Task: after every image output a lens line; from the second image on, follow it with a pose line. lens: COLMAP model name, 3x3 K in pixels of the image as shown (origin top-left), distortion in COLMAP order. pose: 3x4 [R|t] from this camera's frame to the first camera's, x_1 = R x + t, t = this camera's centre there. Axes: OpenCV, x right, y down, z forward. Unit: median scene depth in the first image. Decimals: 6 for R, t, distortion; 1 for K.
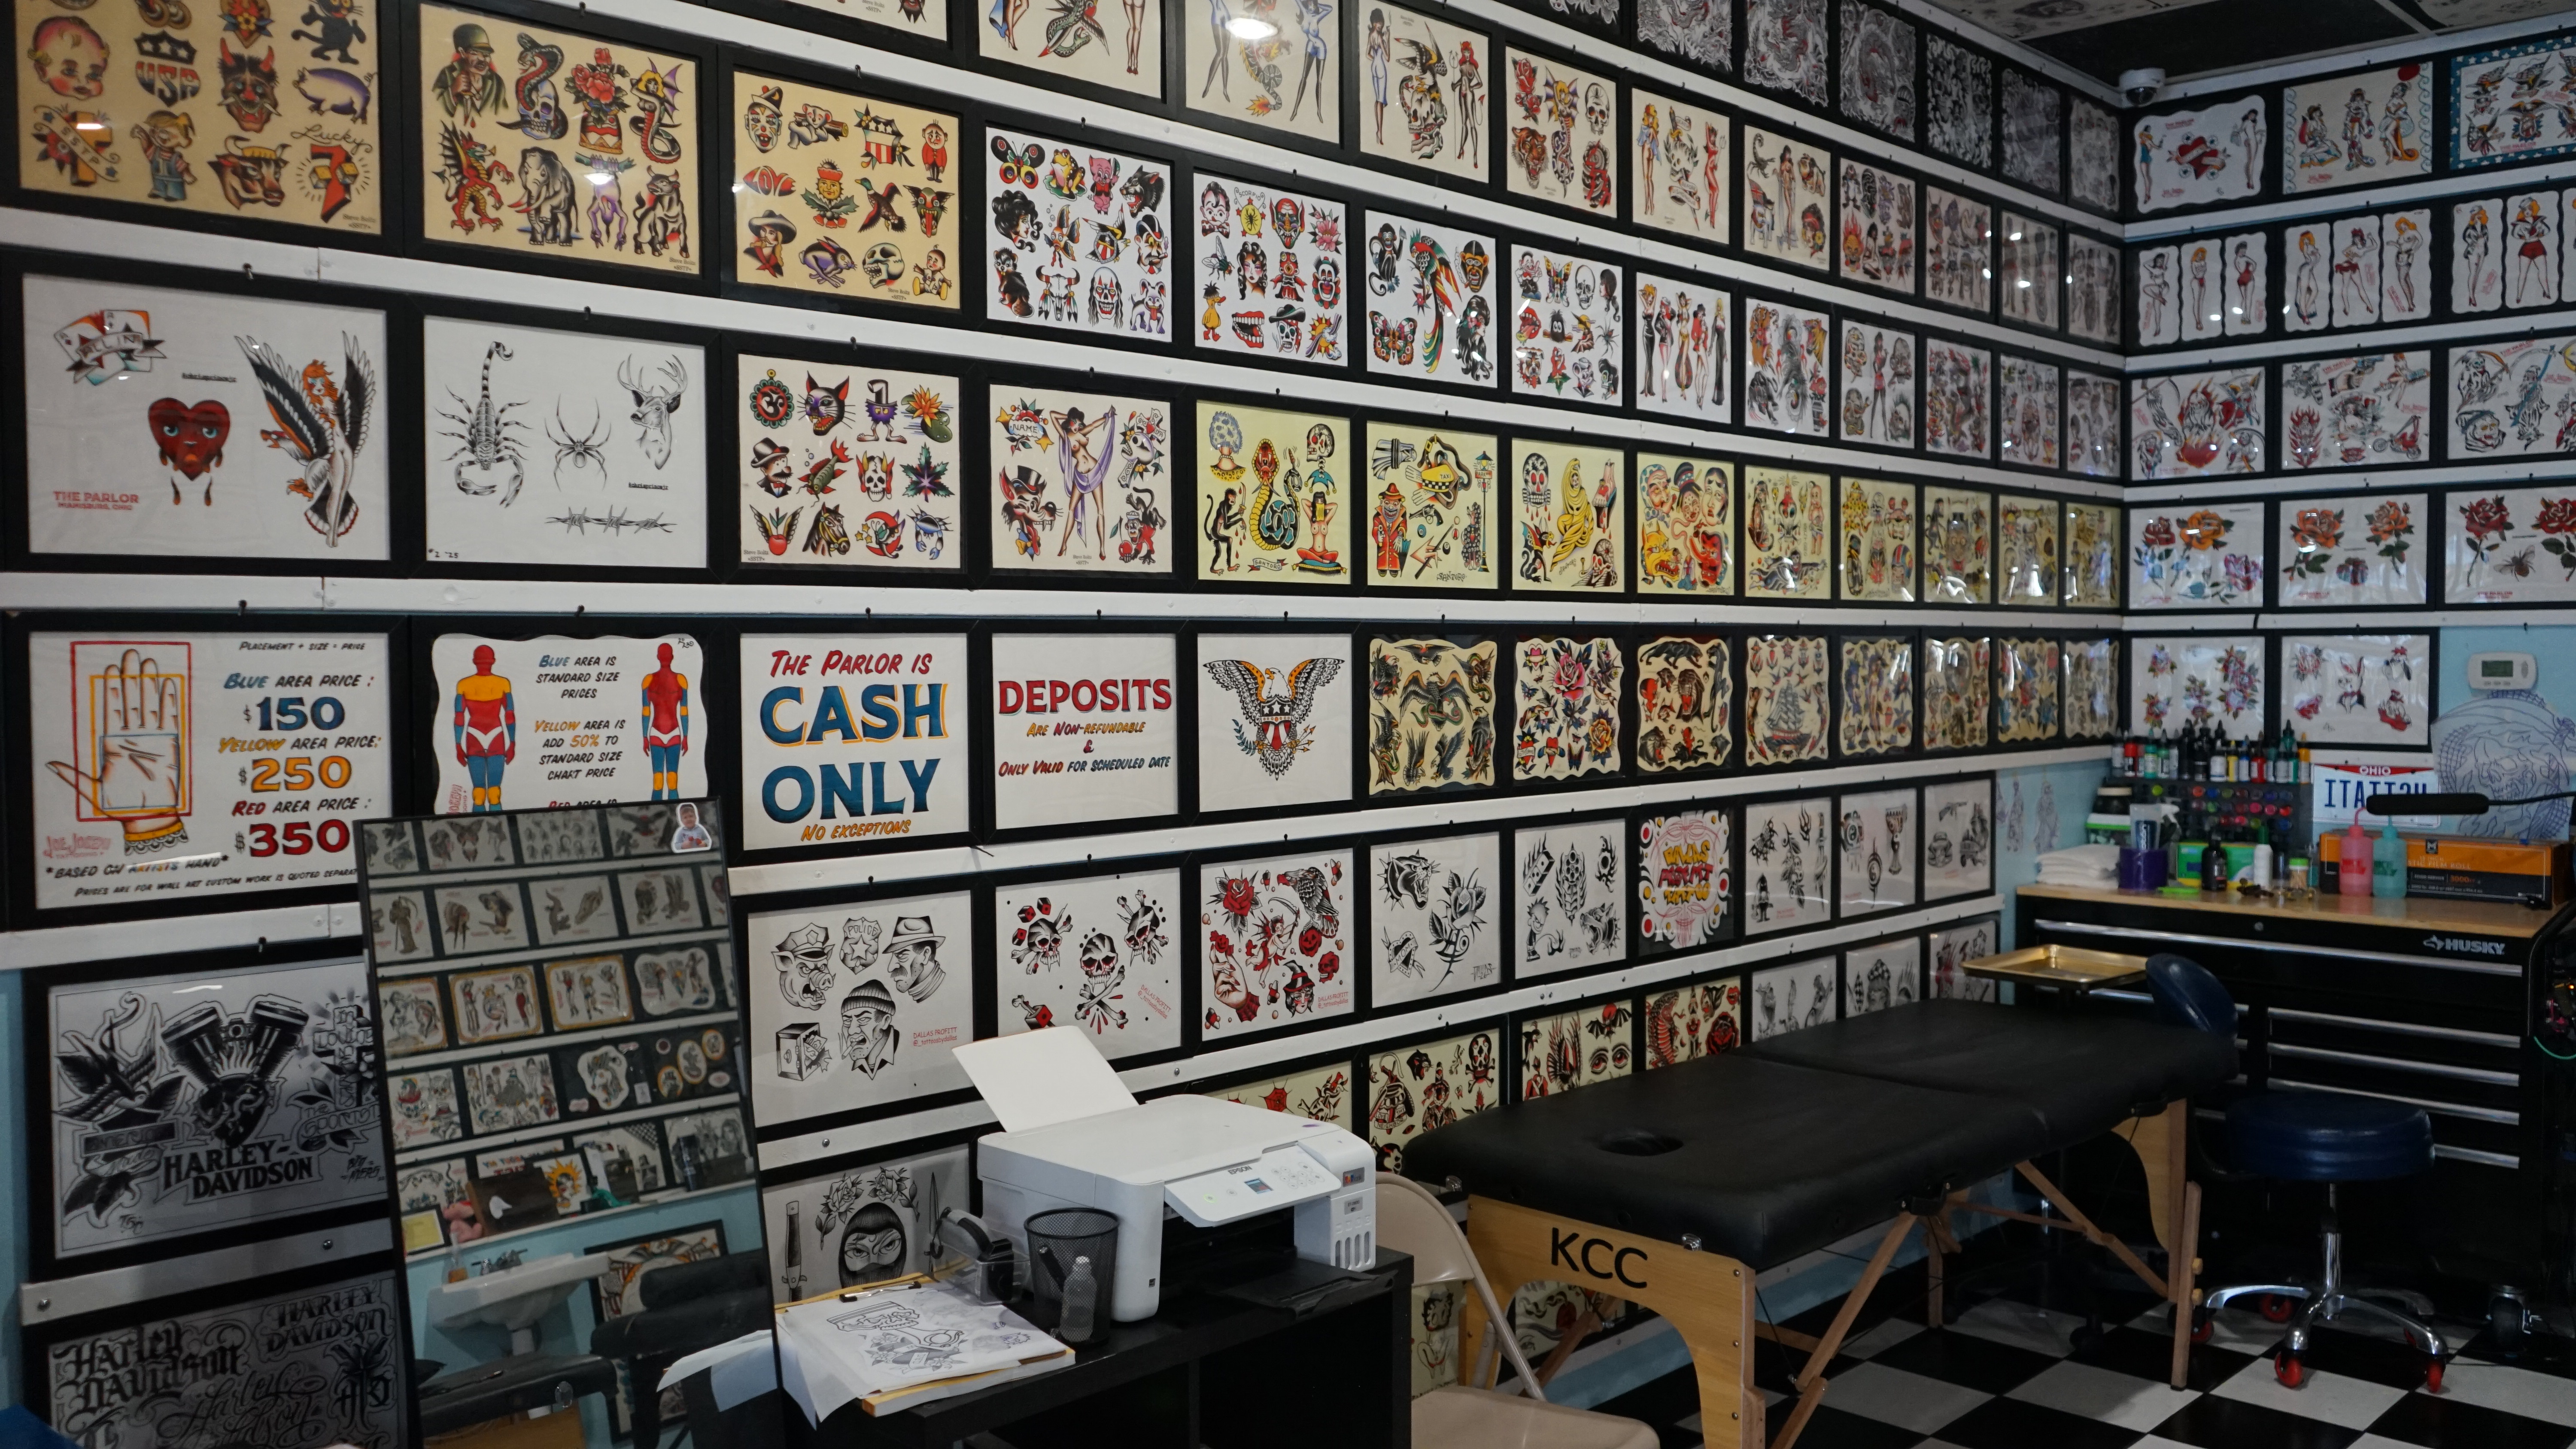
lens RADIAL K [[2039.1, 0, 1286.6], [0, 2039.1, 717.7], [0, 0, 1]] dist [-0.010452, 0.006794]
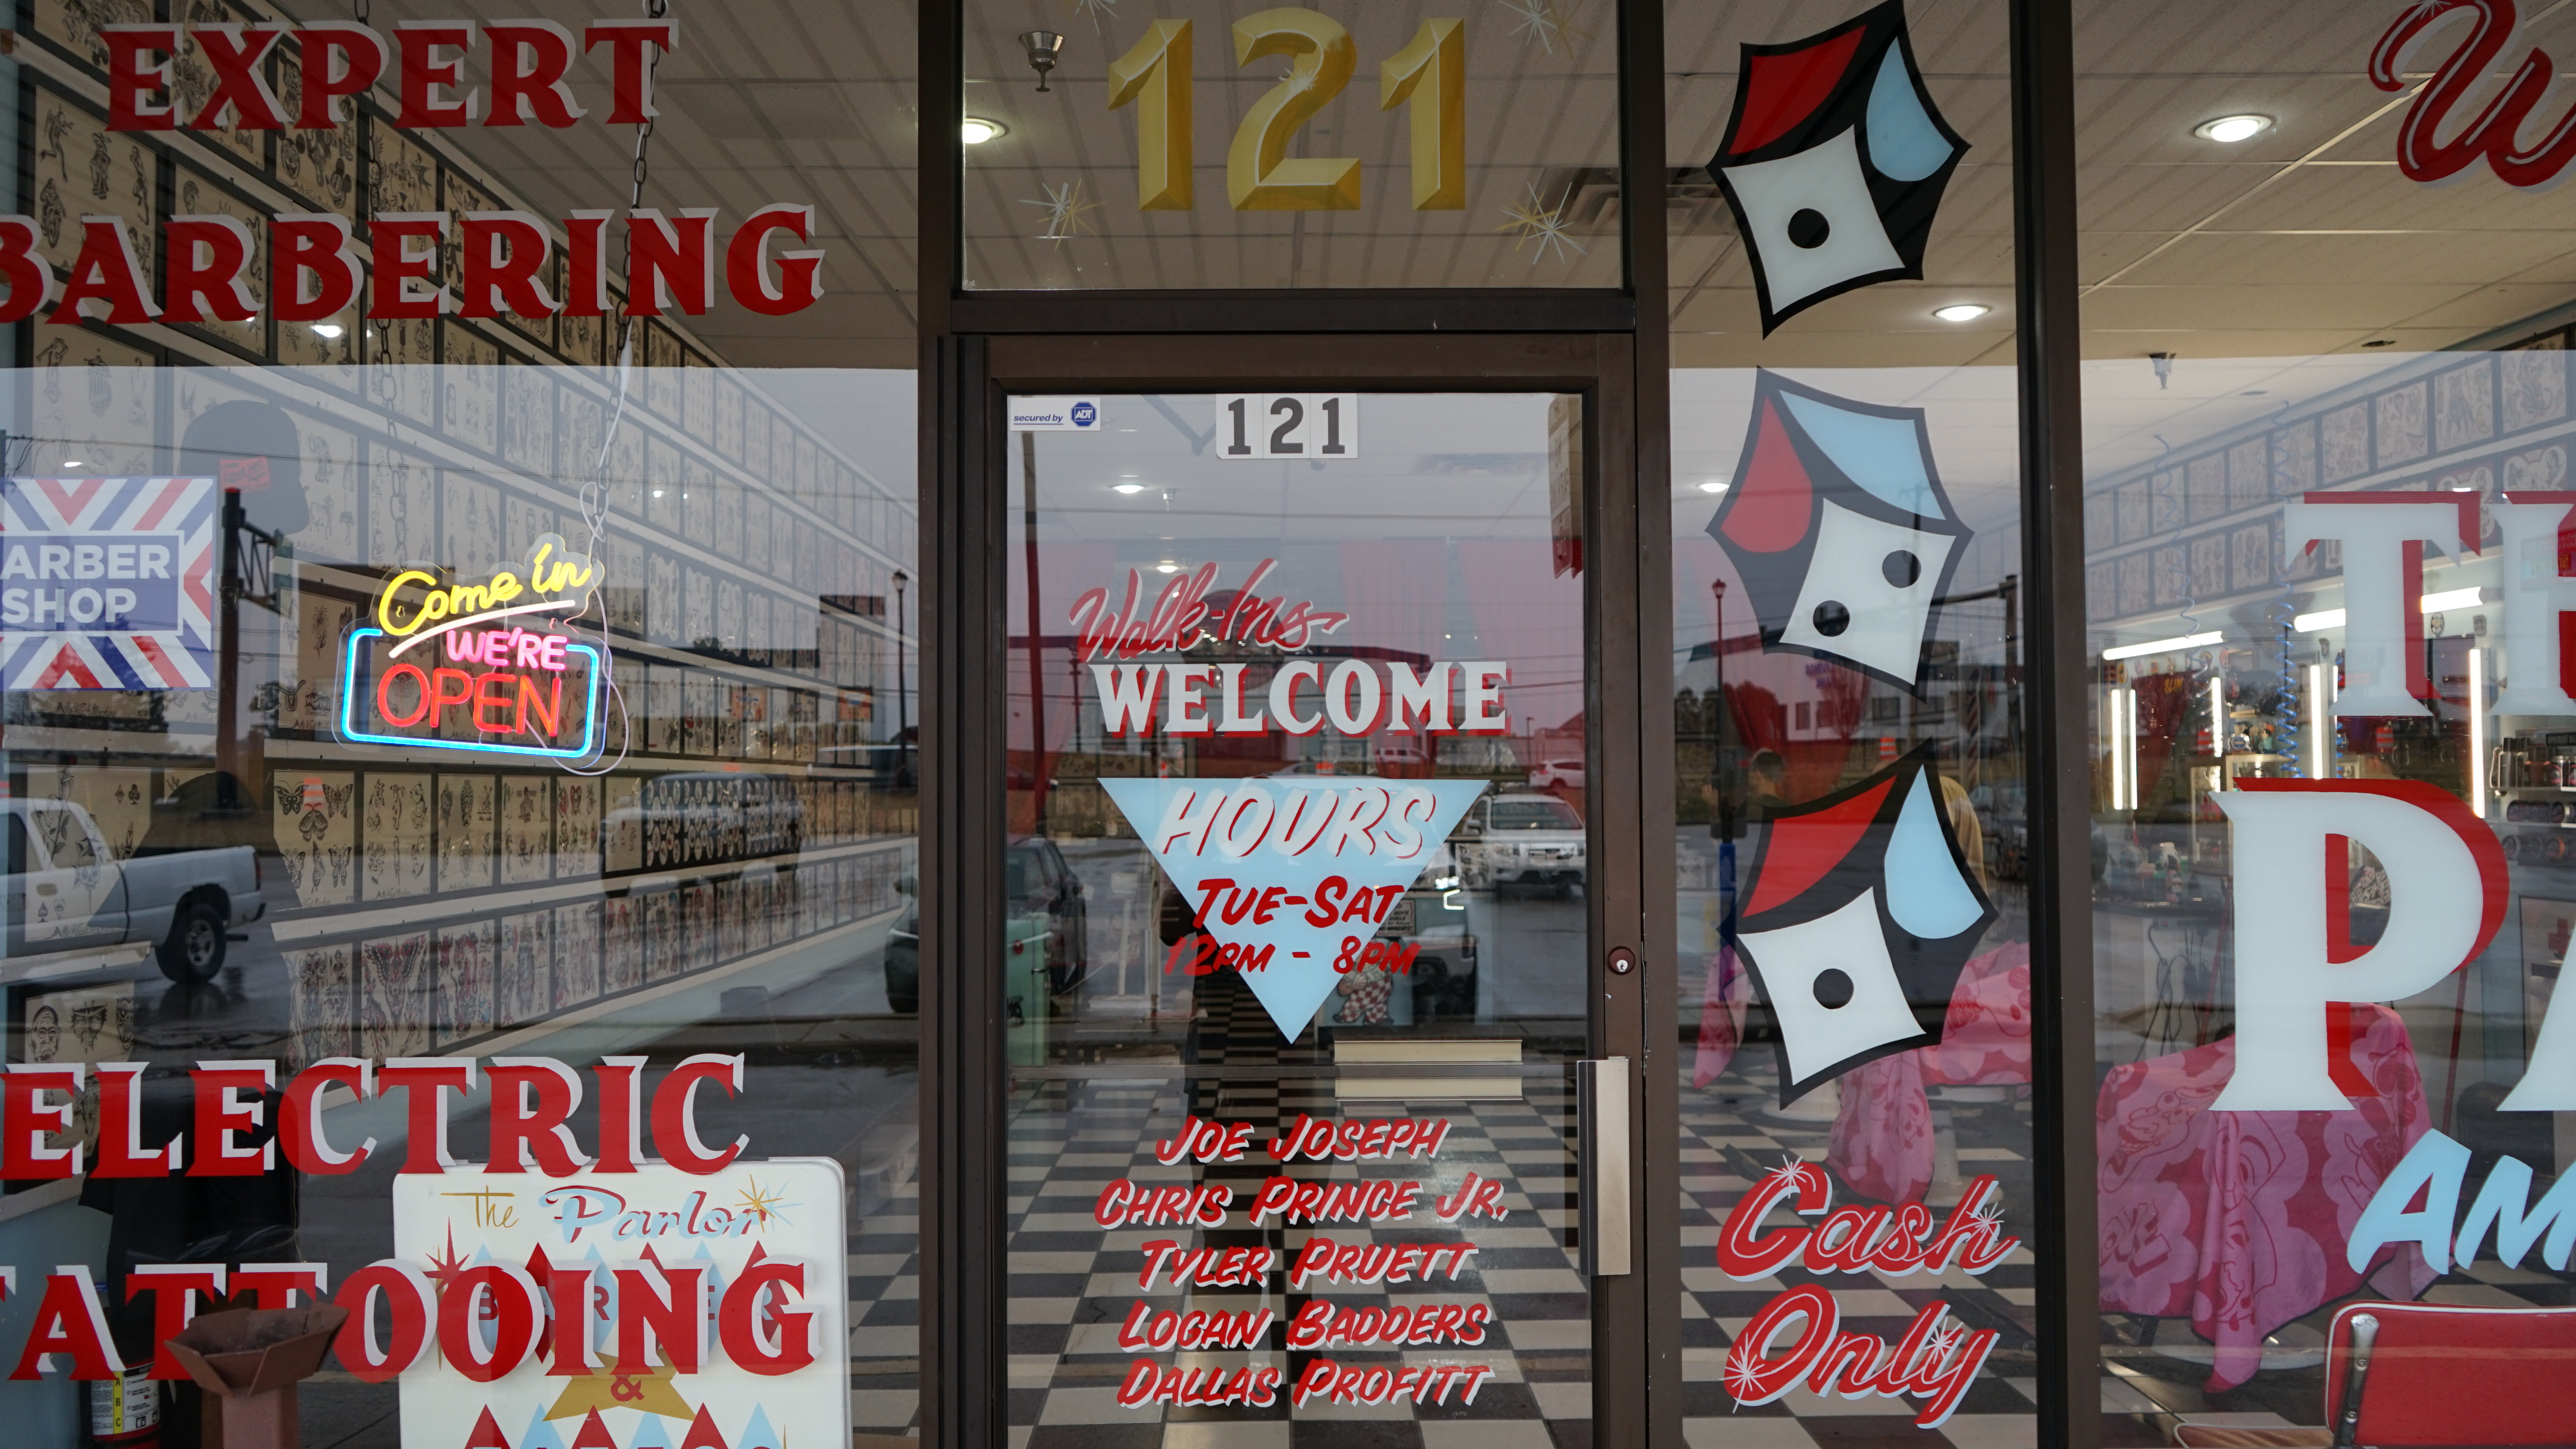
lens RADIAL K [[2039.1, 0, 1286.6], [0, 2039.1, 717.7], [0, 0, 1]] dist [-0.010452, 0.006794]
pose [[0.709015, 0.026046, 0.704712, -1.756825], [0.027113, 0.997572, -0.064150, 0.077731], [-0.704672, 0.064590, 0.706587, -1.690009]]
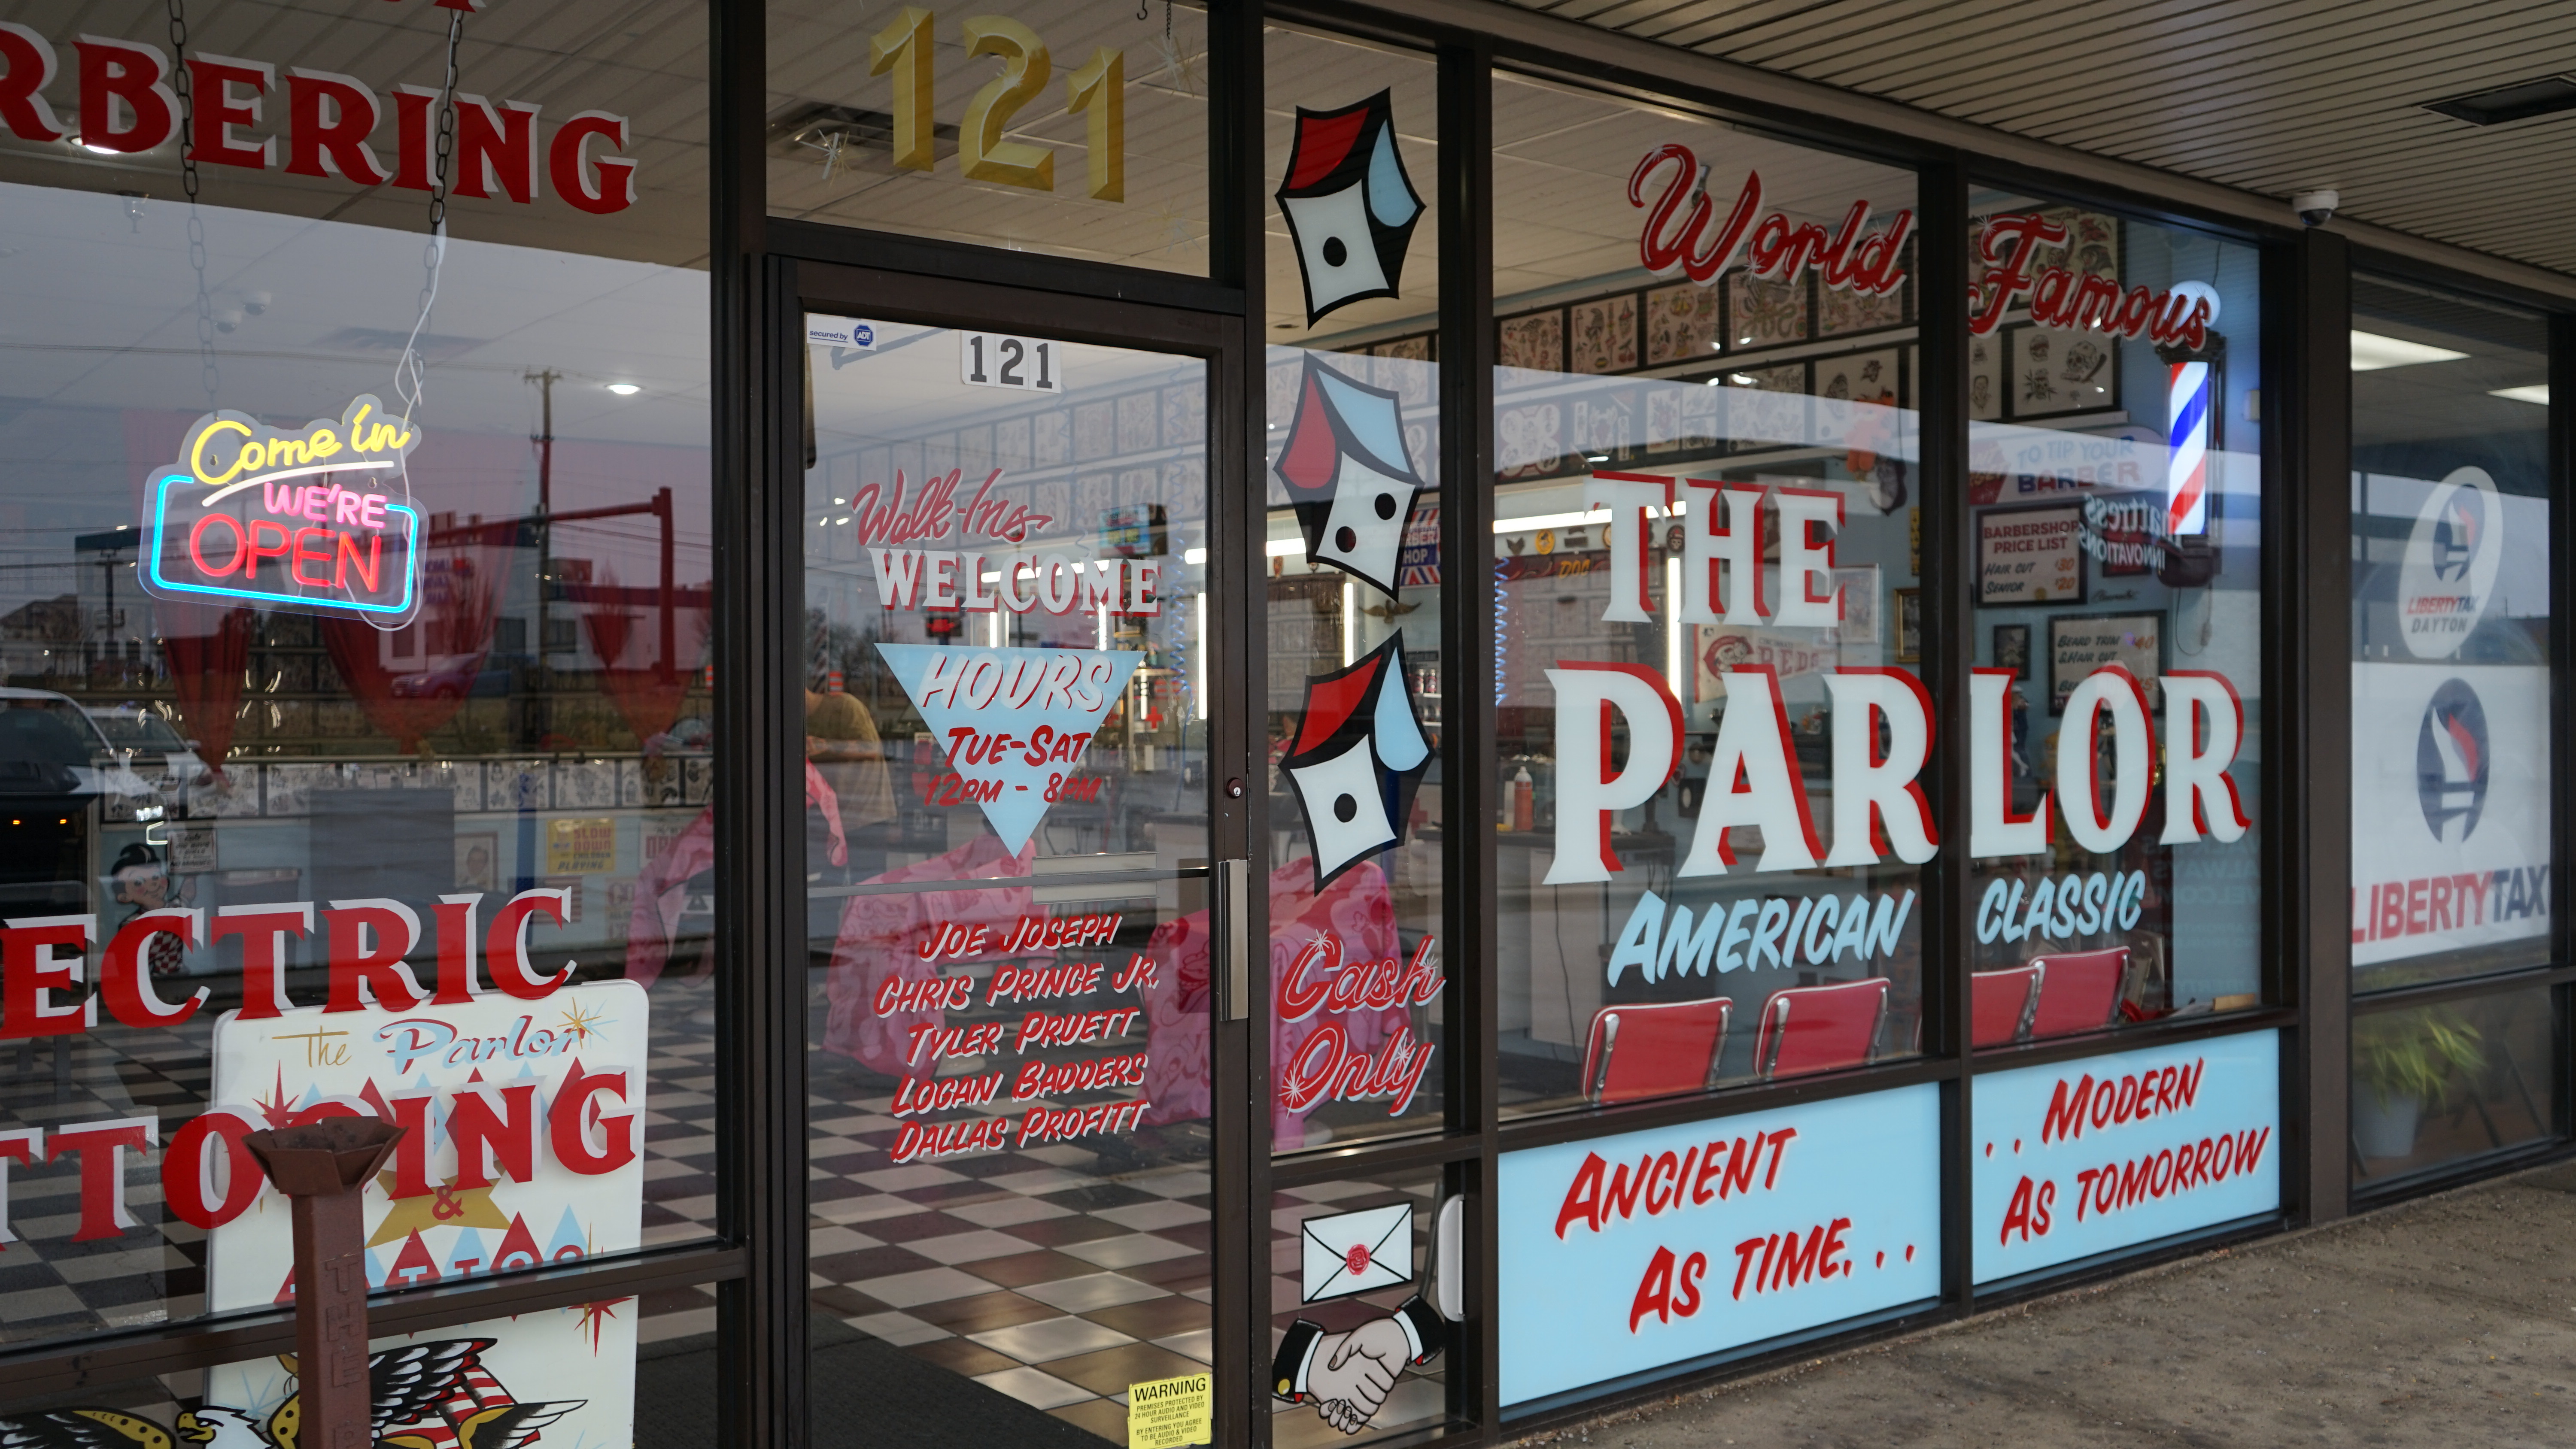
lens RADIAL K [[2279.9, 0, 1293.9], [0, 2279.9, 720.4], [0, 0, 1]] dist [0.004123, 0.018413]
pose [[0.139054, 0.003471, 0.990279, -2.108850], [0.038233, 0.999229, -0.008871, 0.093640], [-0.989547, 0.039094, 0.138814, -1.501615]]
